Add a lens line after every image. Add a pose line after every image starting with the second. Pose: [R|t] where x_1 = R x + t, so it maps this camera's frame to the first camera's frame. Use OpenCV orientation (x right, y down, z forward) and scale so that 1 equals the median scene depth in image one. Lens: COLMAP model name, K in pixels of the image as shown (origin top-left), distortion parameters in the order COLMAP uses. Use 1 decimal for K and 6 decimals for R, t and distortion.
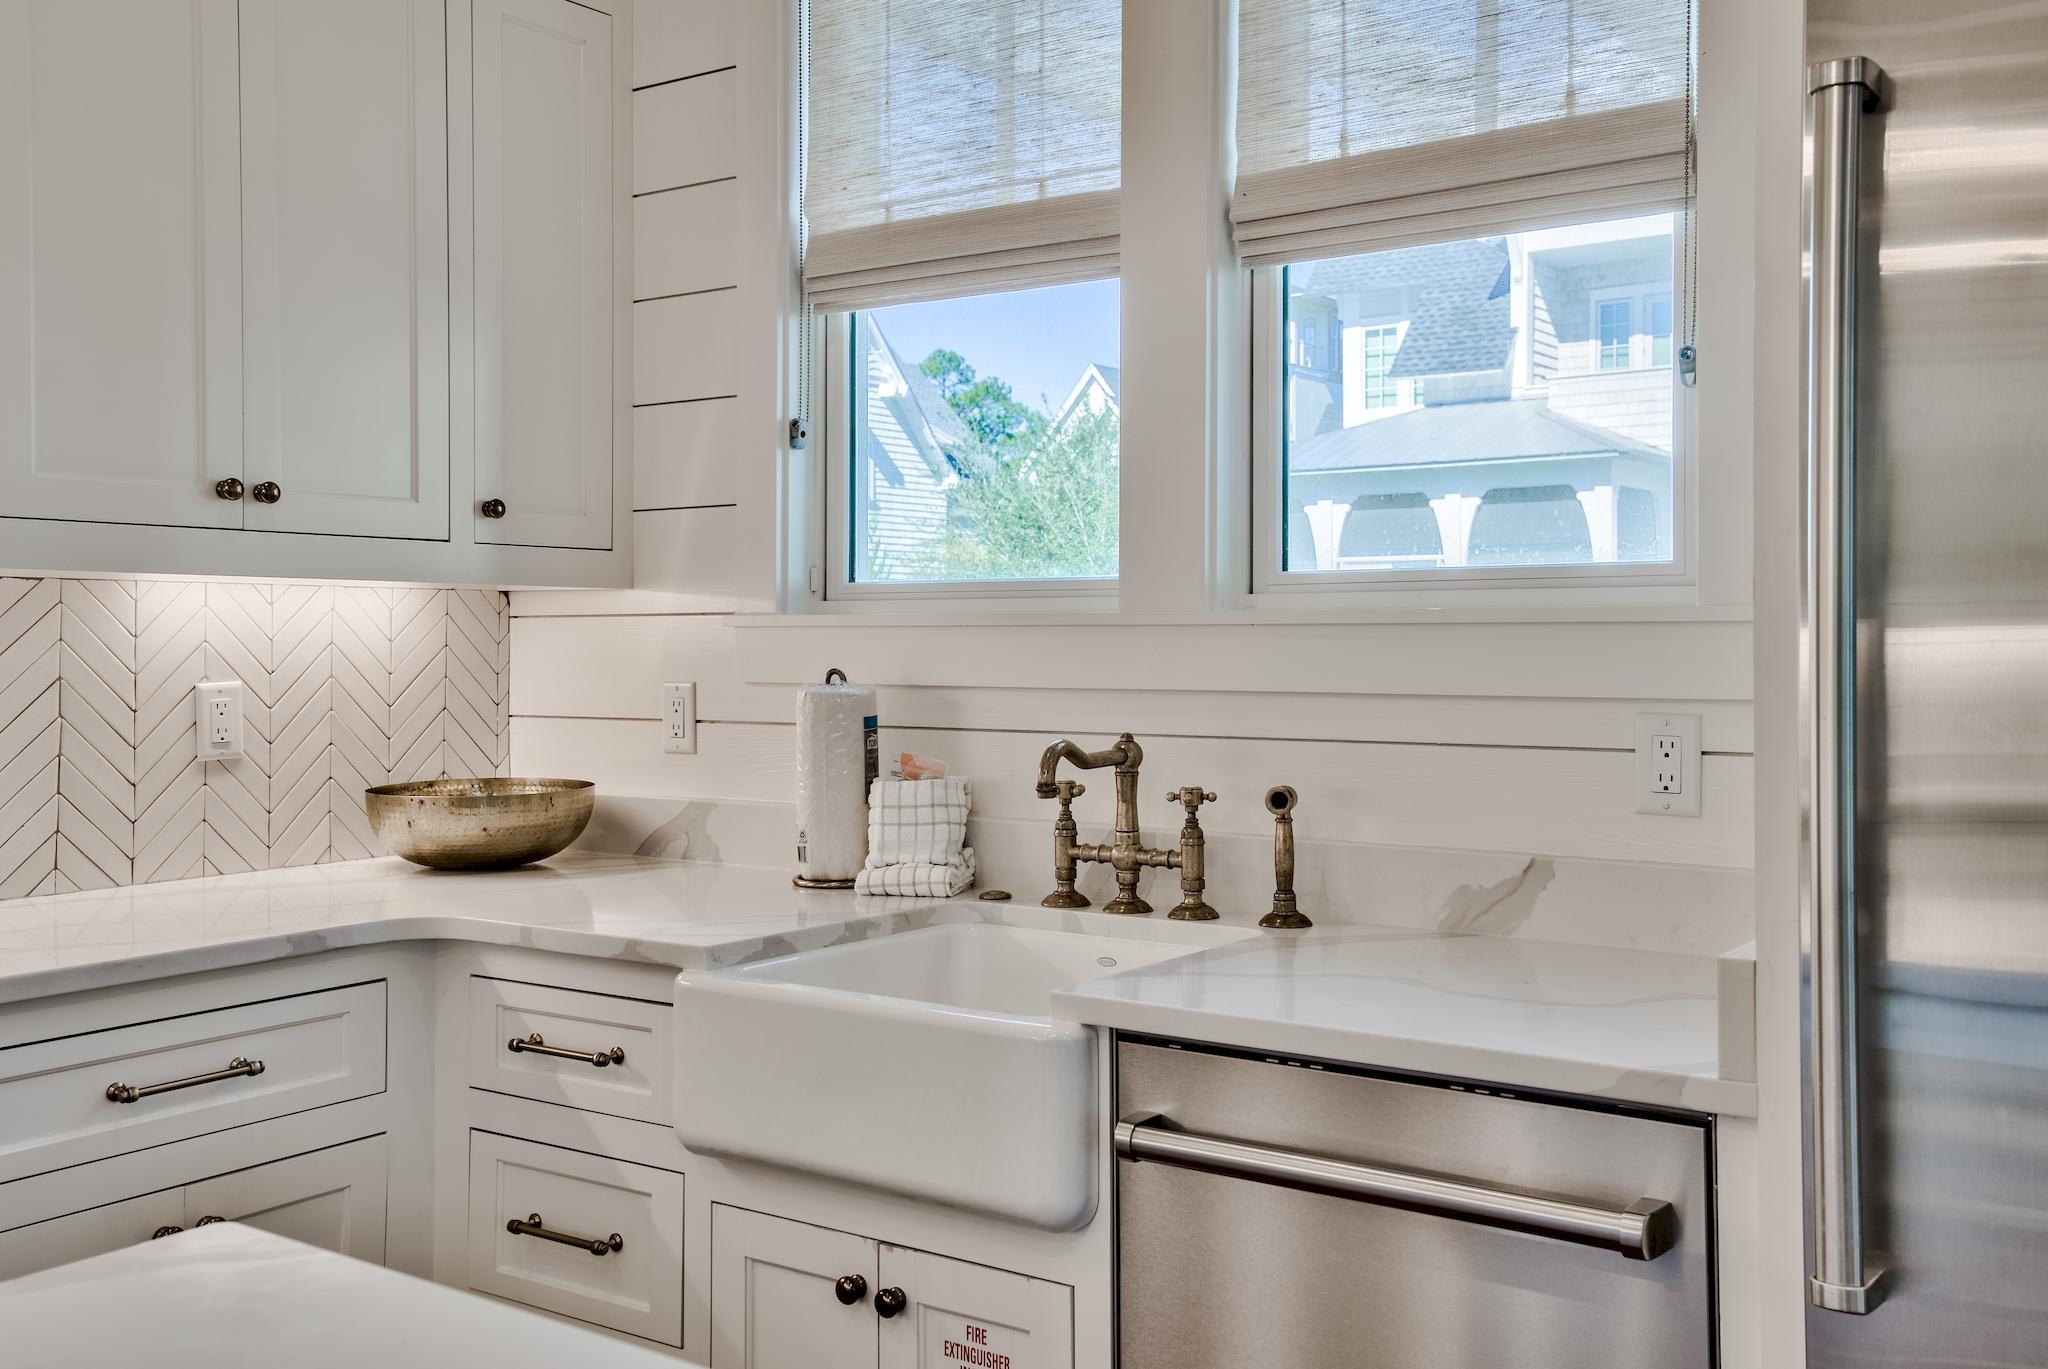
lens RADIAL K [[1898.3, 0, 1023.7], [0, 1898.3, 643.6], [0, 0, 1]] dist [0.010000, 0.005102]
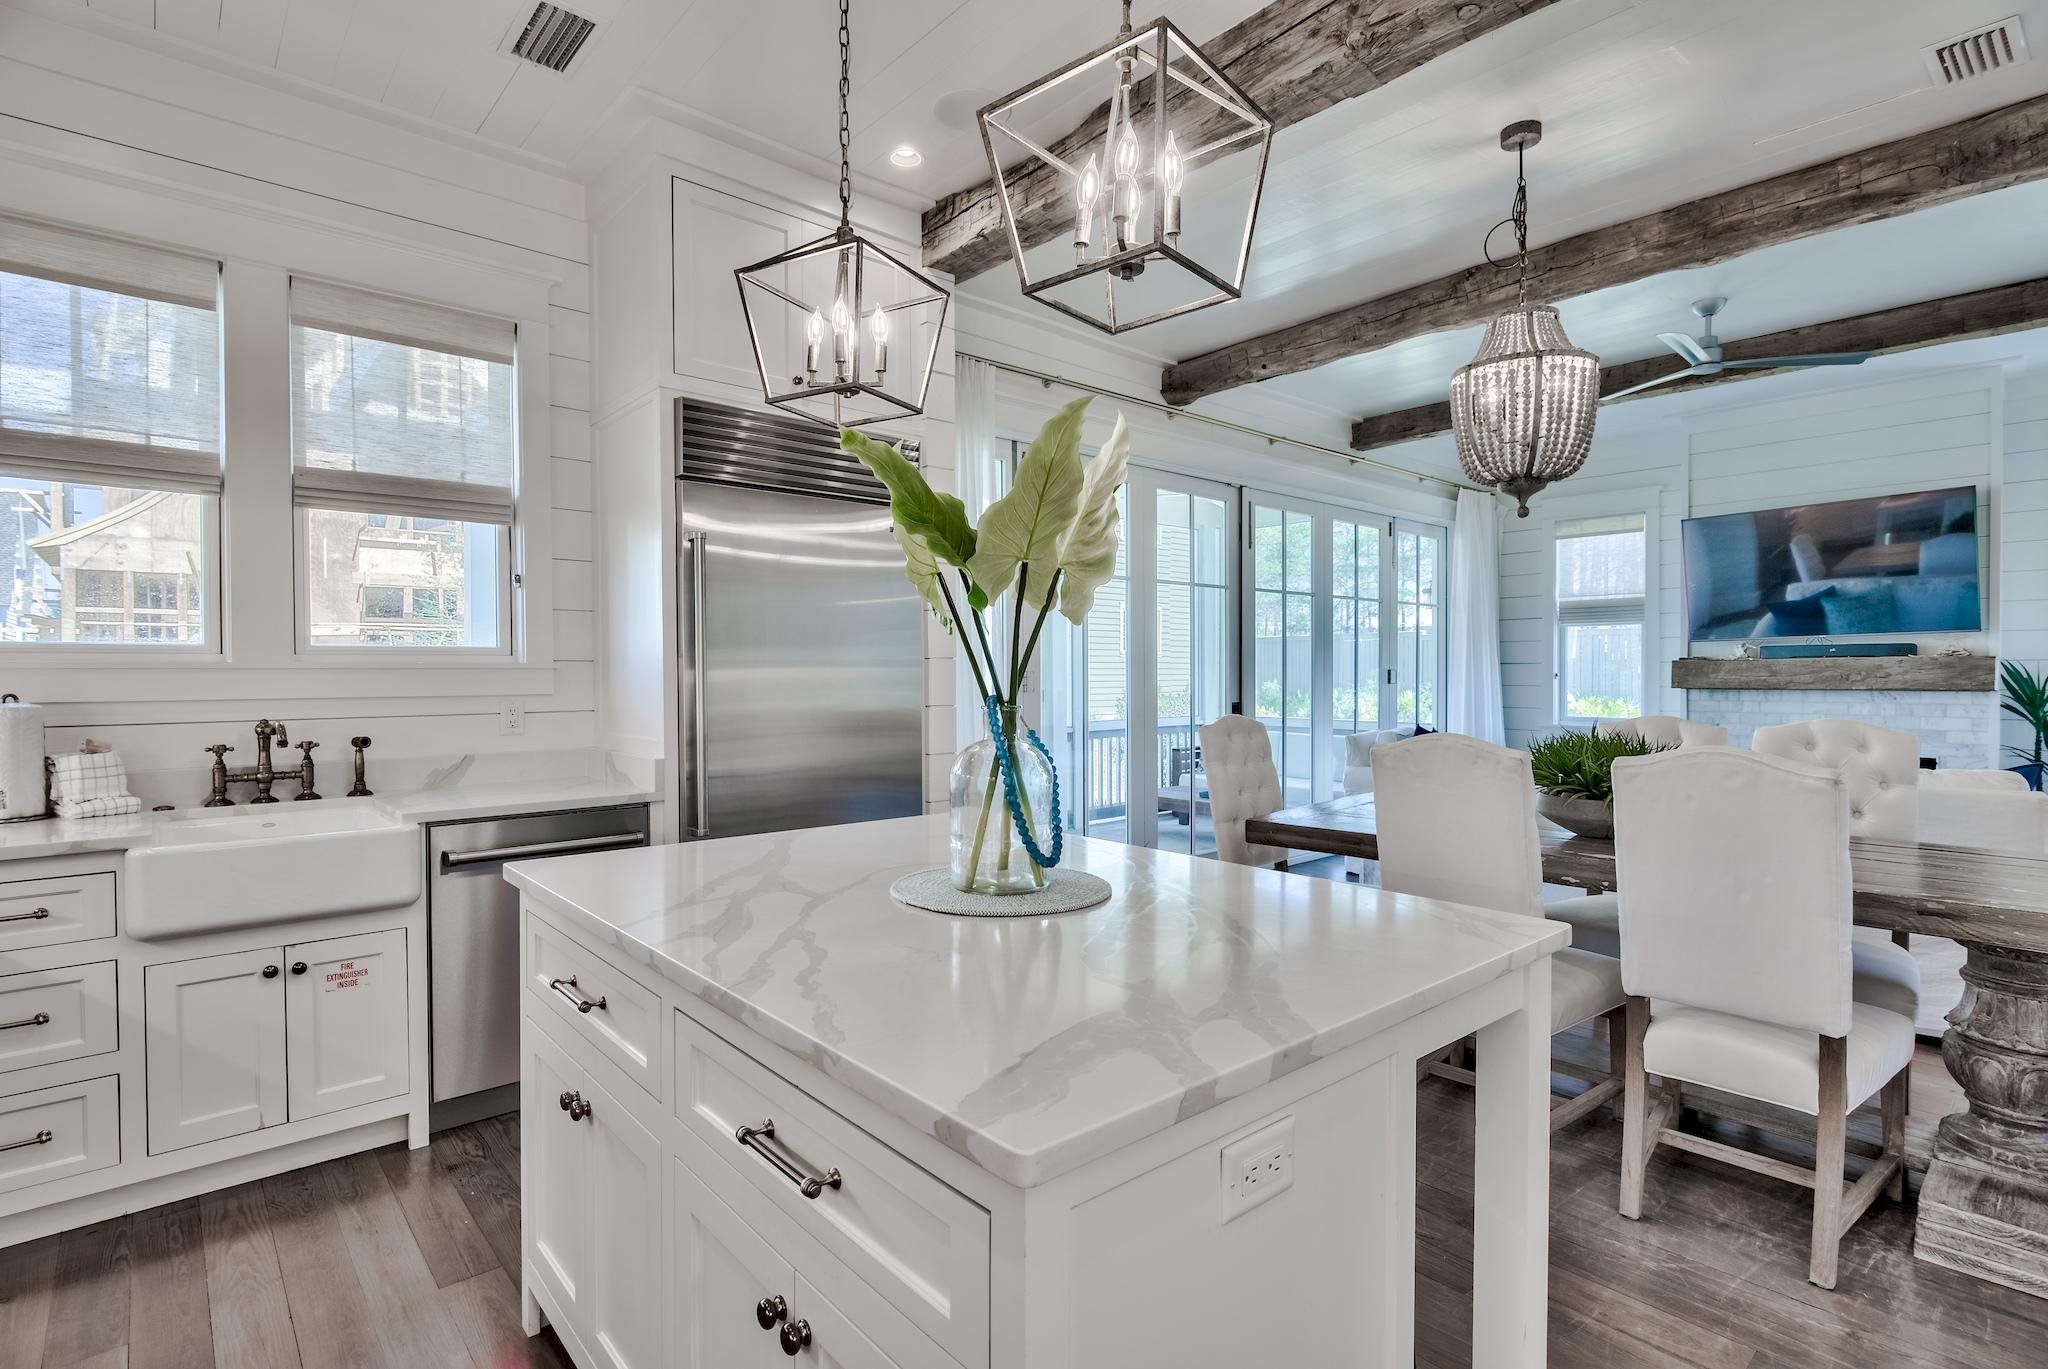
lens RADIAL K [[1007.9, 0, 1024.0], [0, 1007.9, 684.5], [0, 0, 1]] dist [0.000806, -0.000778]
pose [[0.225402, -0.013777, 0.974168, -0.783221], [0.002917, 0.999905, 0.013466, -0.004690], [-0.974262, -0.000193, 0.225421, -0.086306]]
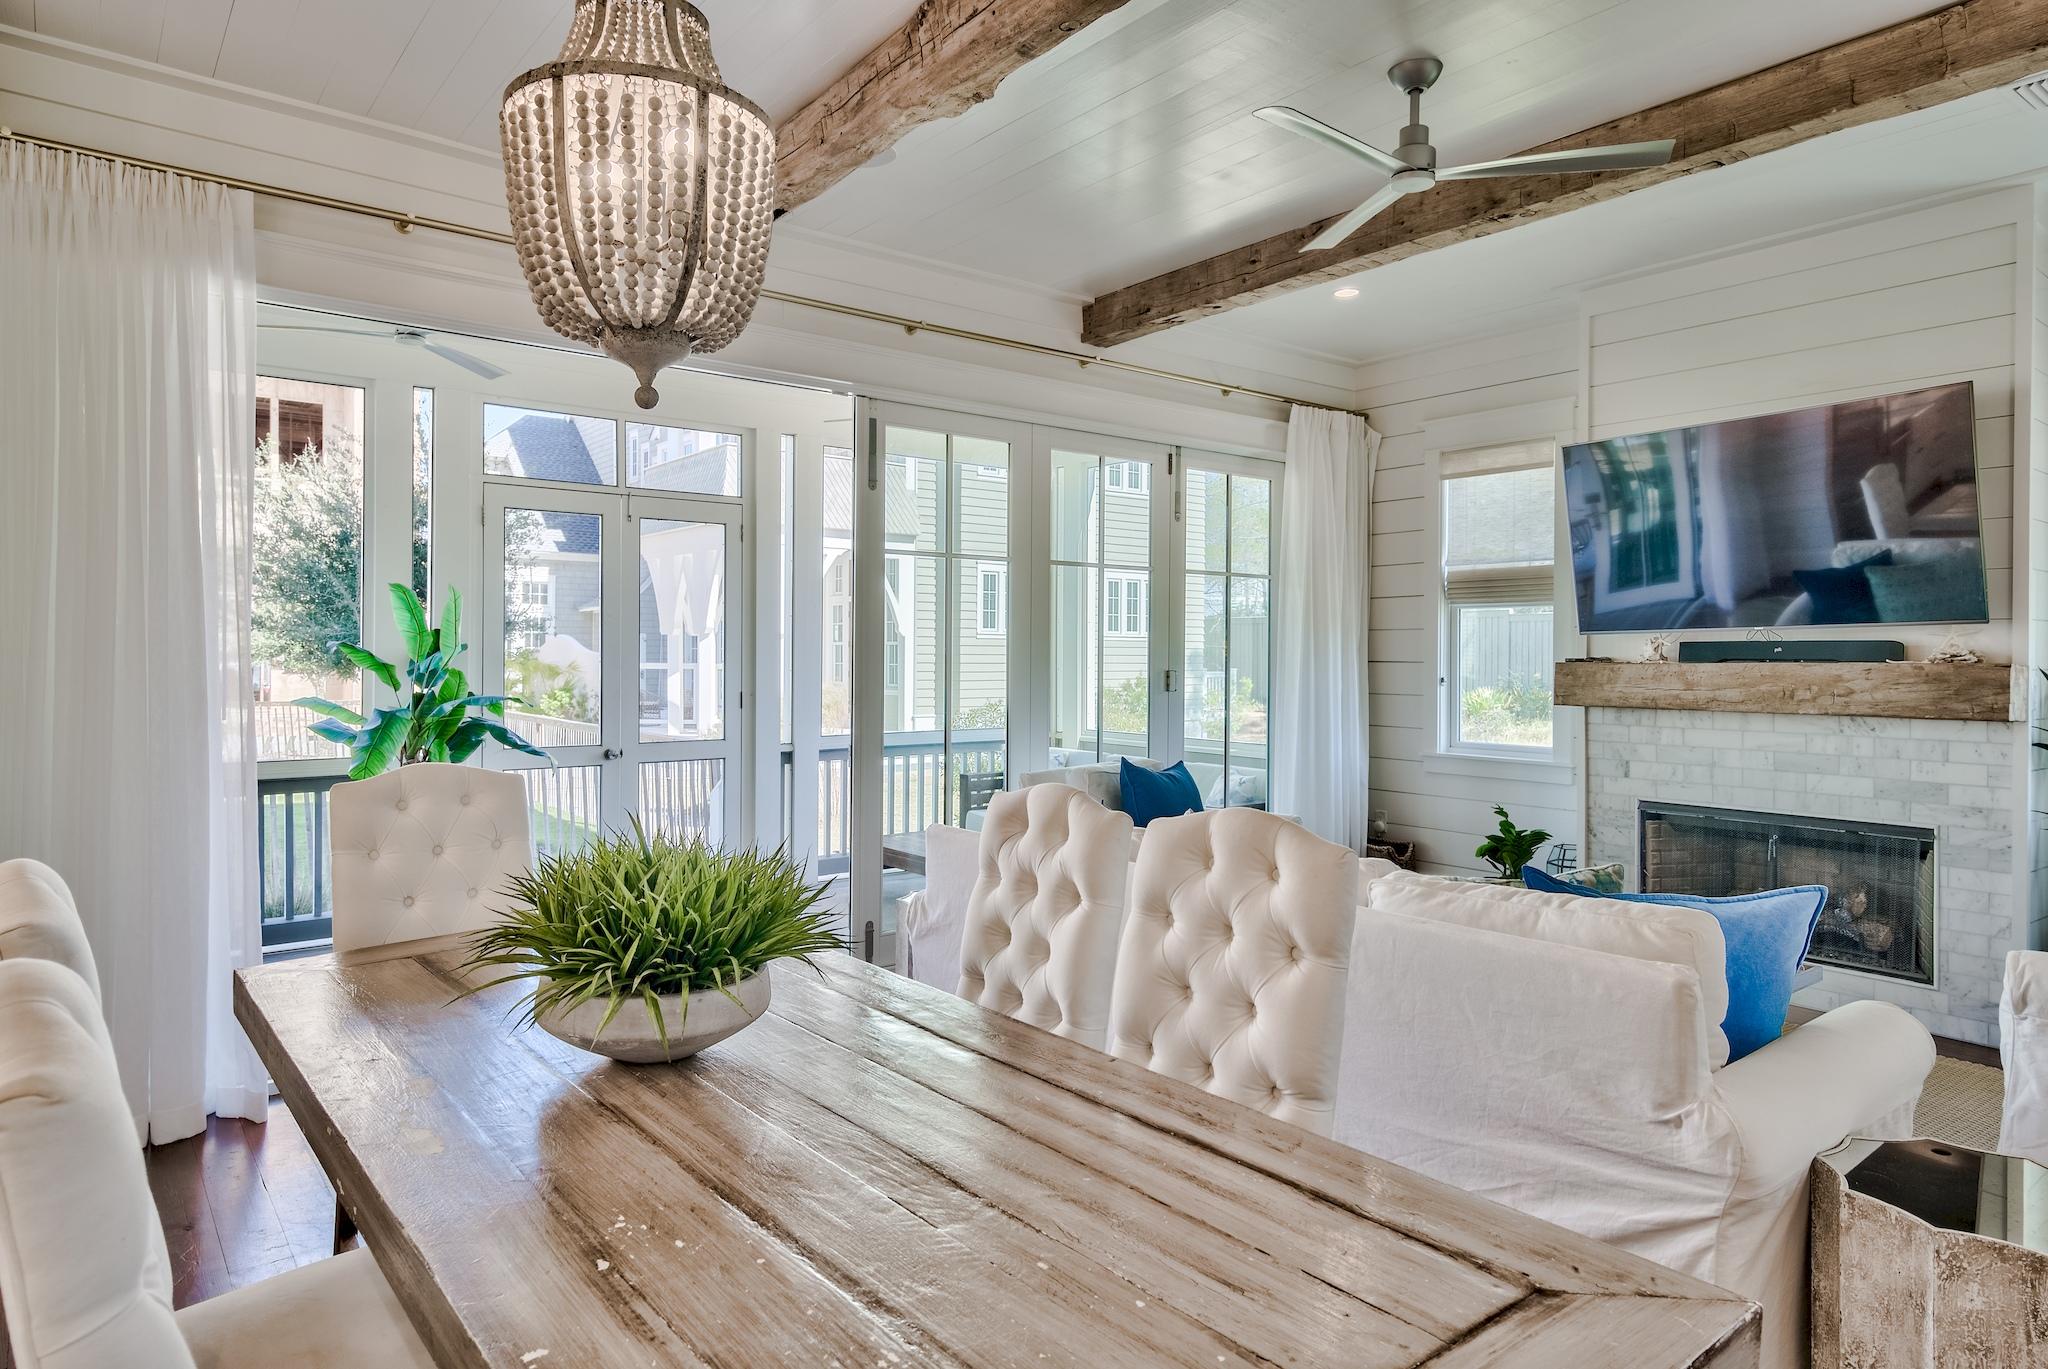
lens RADIAL K [[1232.0, 0, 1015.2], [0, 1232.0, 656.0], [0, 0, 1]] dist [0.018215, -0.000192]
pose [[0.287289, -0.000825, 0.957844, -0.168412], [-0.006570, 0.999974, 0.002832, -0.034978], [-0.957821, -0.007106, 0.287276, -0.800375]]
